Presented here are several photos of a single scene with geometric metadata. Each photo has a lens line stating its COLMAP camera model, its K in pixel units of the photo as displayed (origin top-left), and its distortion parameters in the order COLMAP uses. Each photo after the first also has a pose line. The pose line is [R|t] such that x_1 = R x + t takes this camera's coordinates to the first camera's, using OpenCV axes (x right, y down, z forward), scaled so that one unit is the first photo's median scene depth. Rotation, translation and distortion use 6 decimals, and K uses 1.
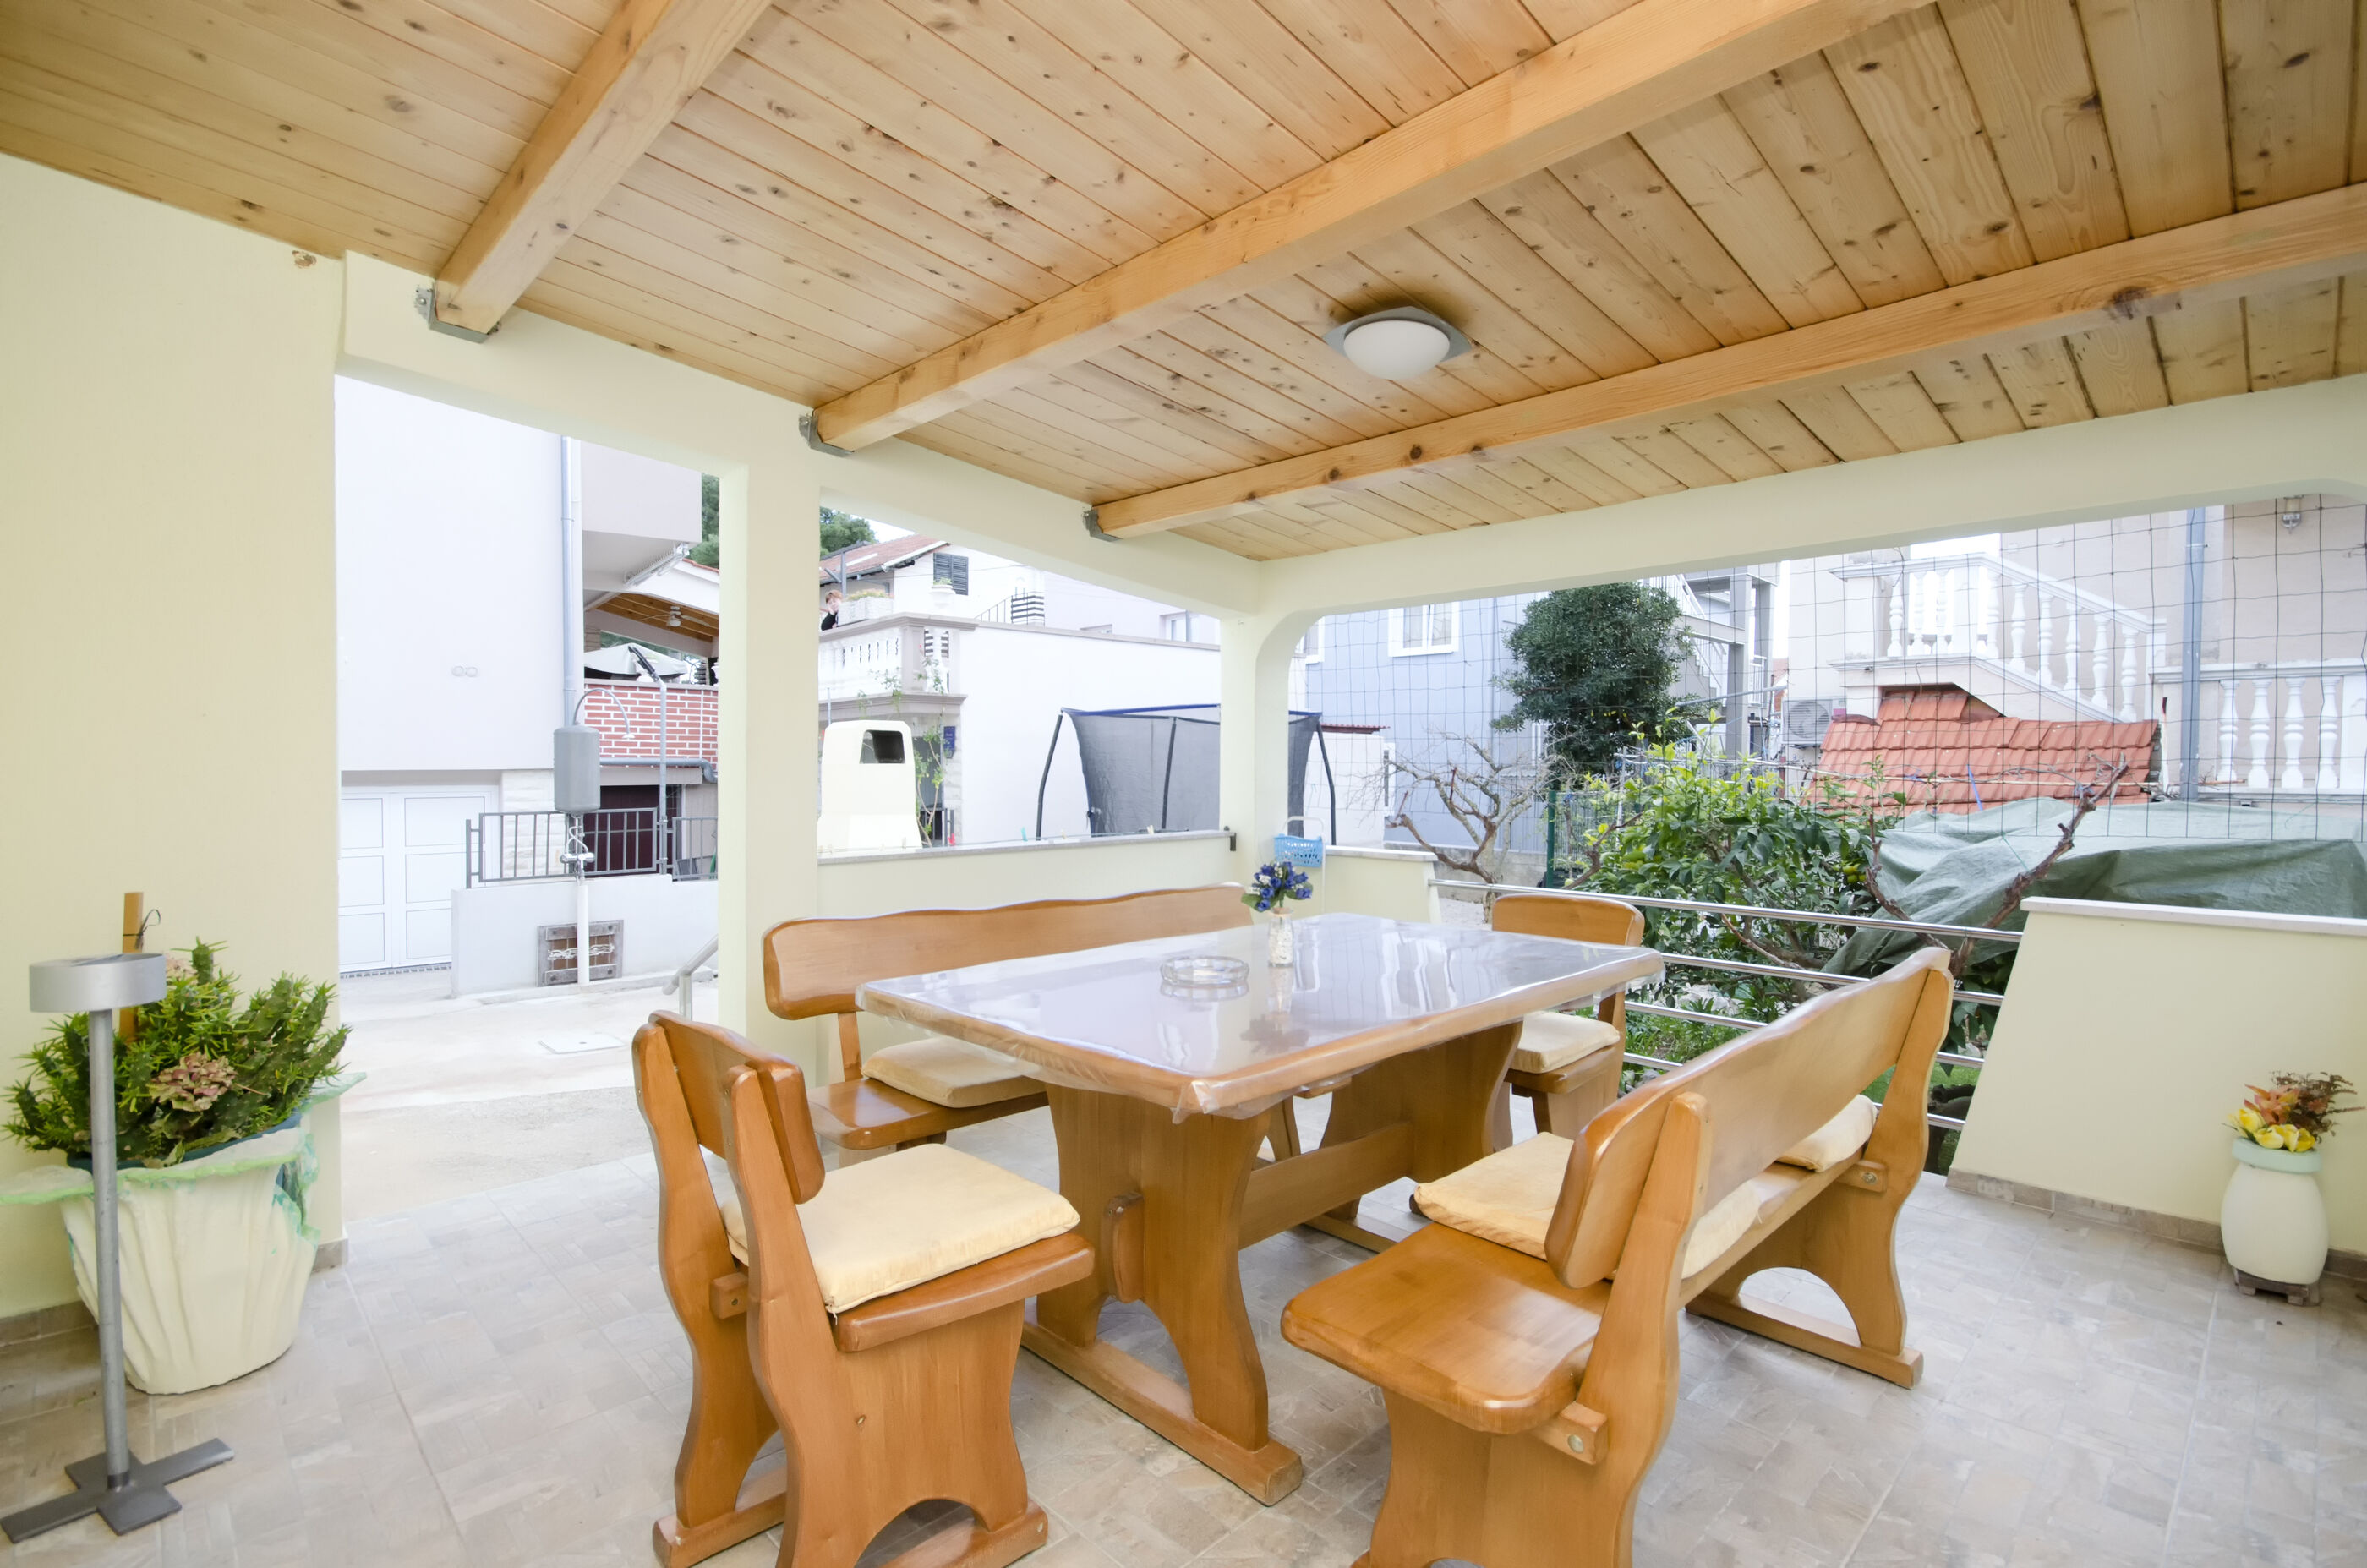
lens RADIAL K [[1029.5, 0, 1180.4], [0, 1029.5, 790.2], [0, 0, 1]] dist [0.001929, 0.000258]
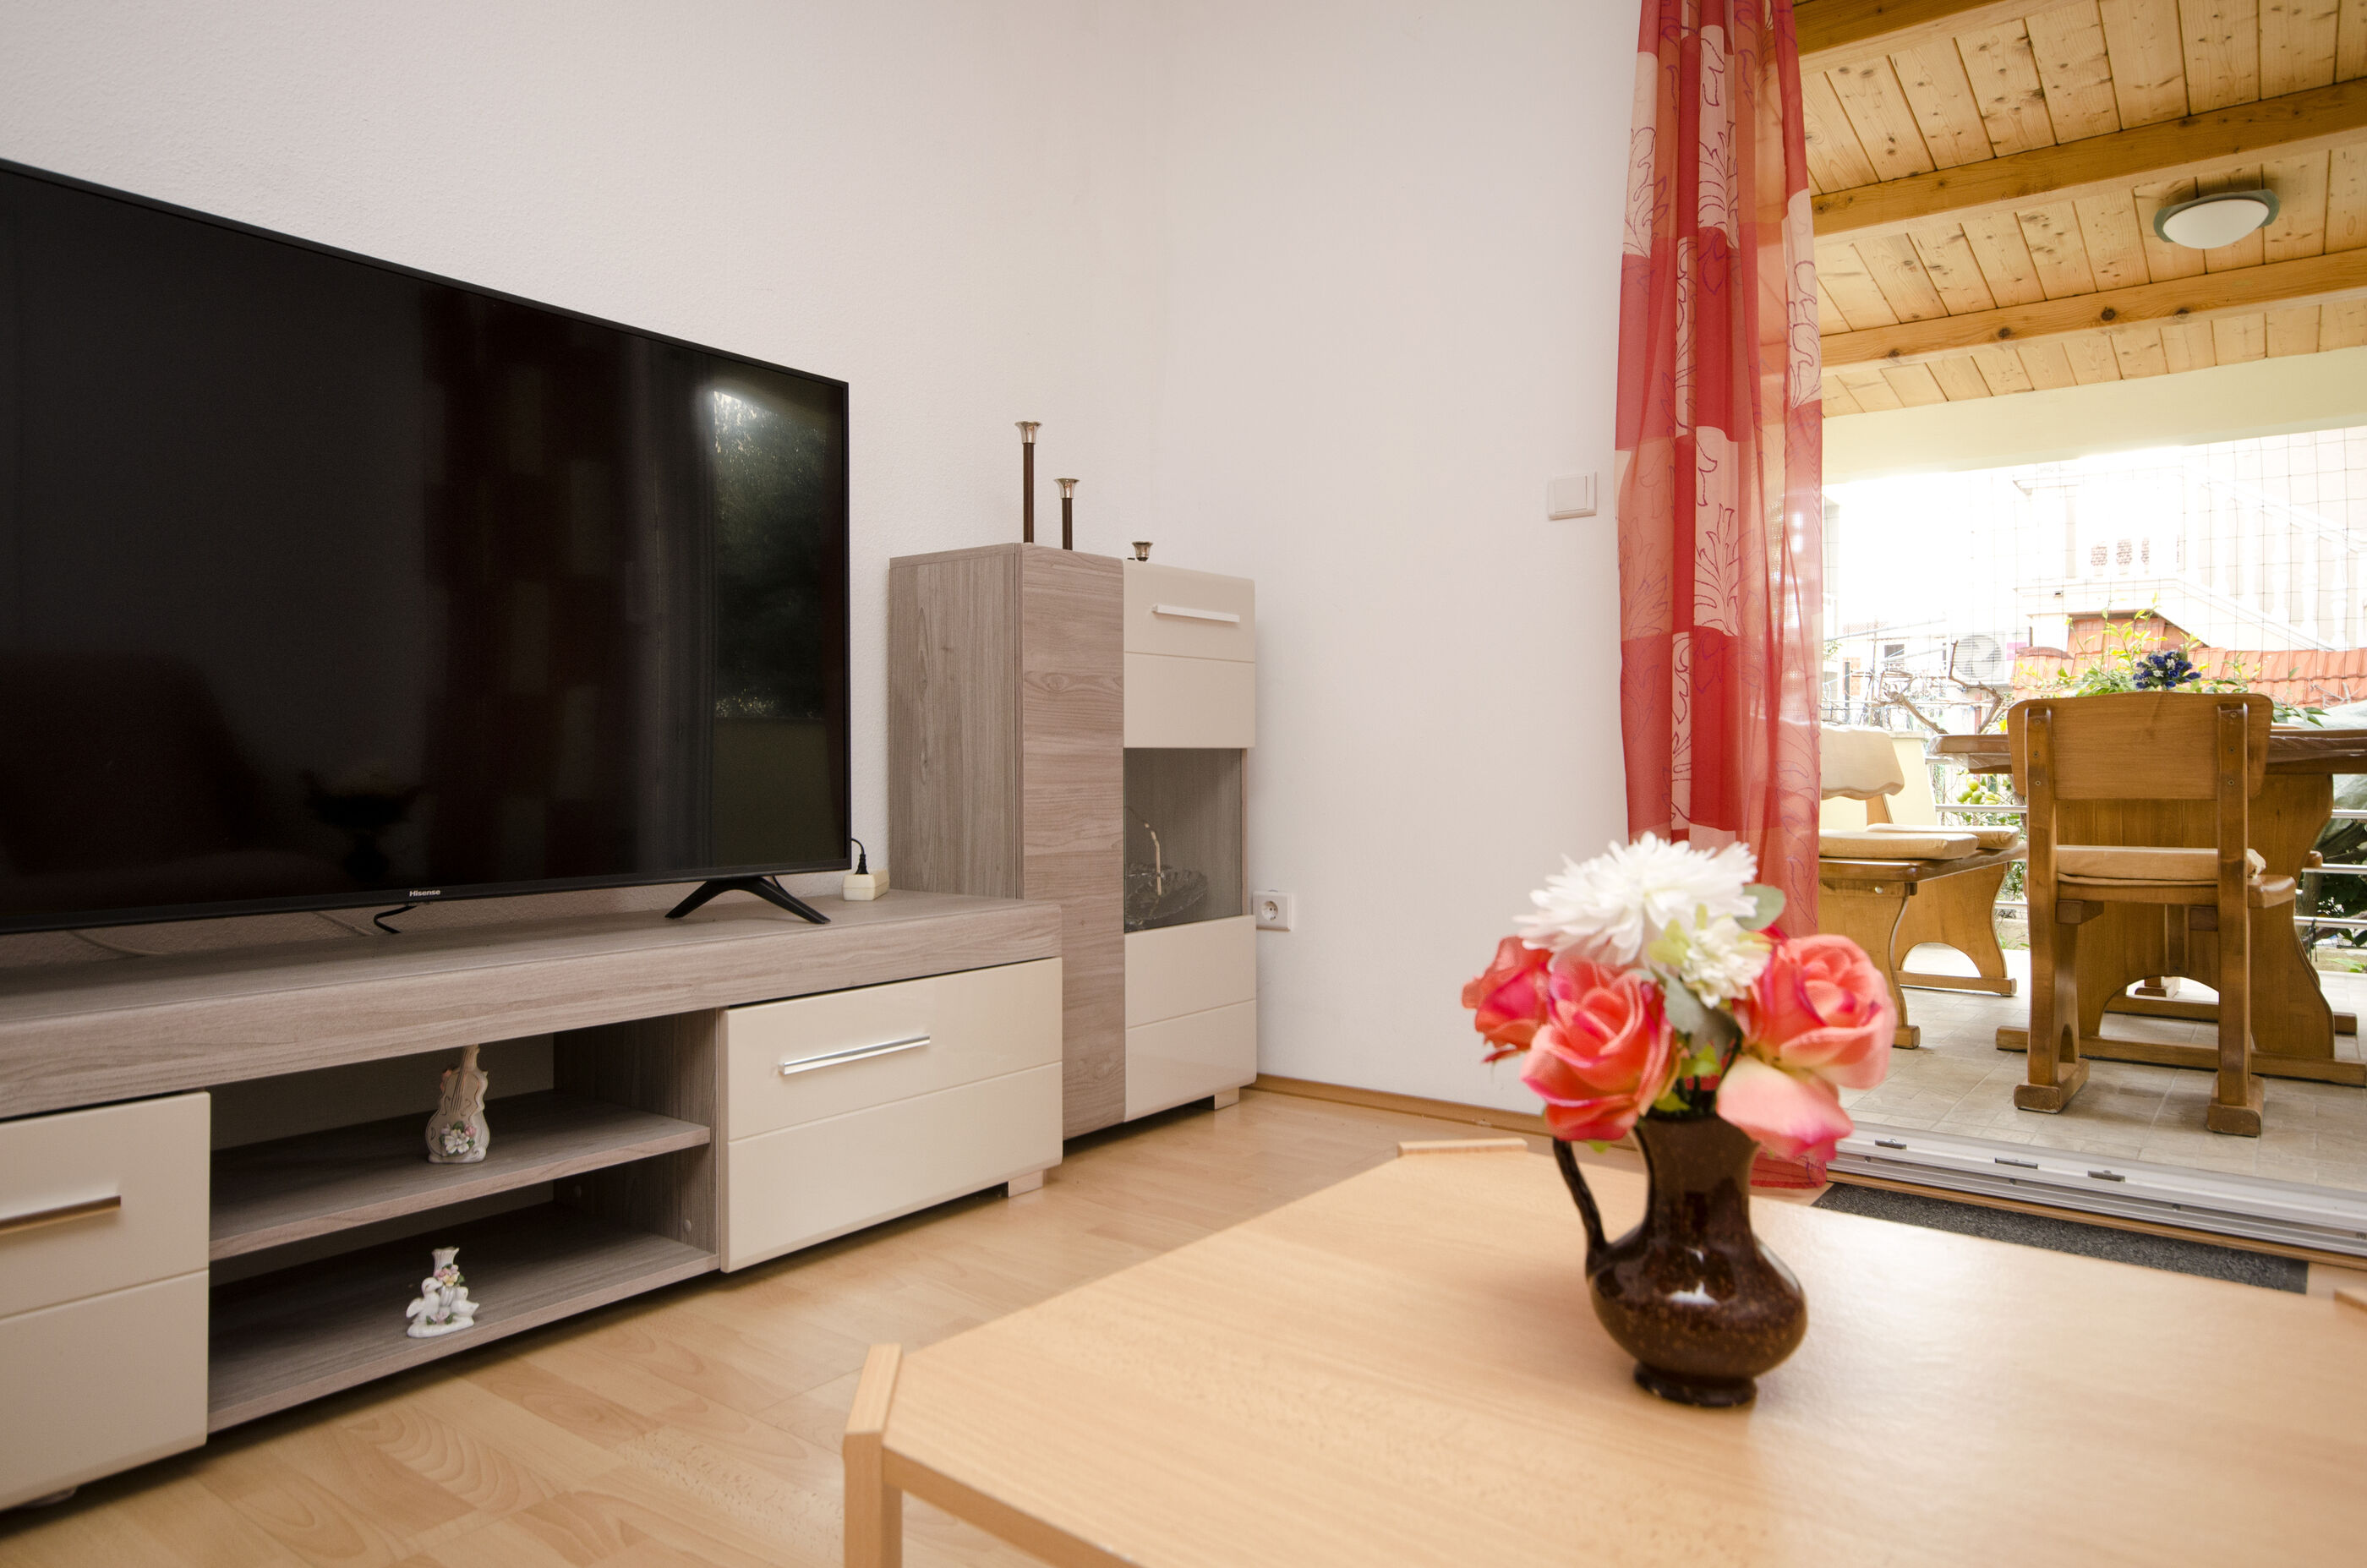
lens RADIAL K [[1440.0, 0, 1184.9], [0, 1440.0, 777.9], [0, 0, 1]] dist [-0.004003, -0.001522]
pose [[0.990906, -0.015523, 0.133661, -0.819972], [0.016941, 0.999811, -0.009485, 0.134741], [-0.133488, 0.011663, 0.990982, -0.307000]]
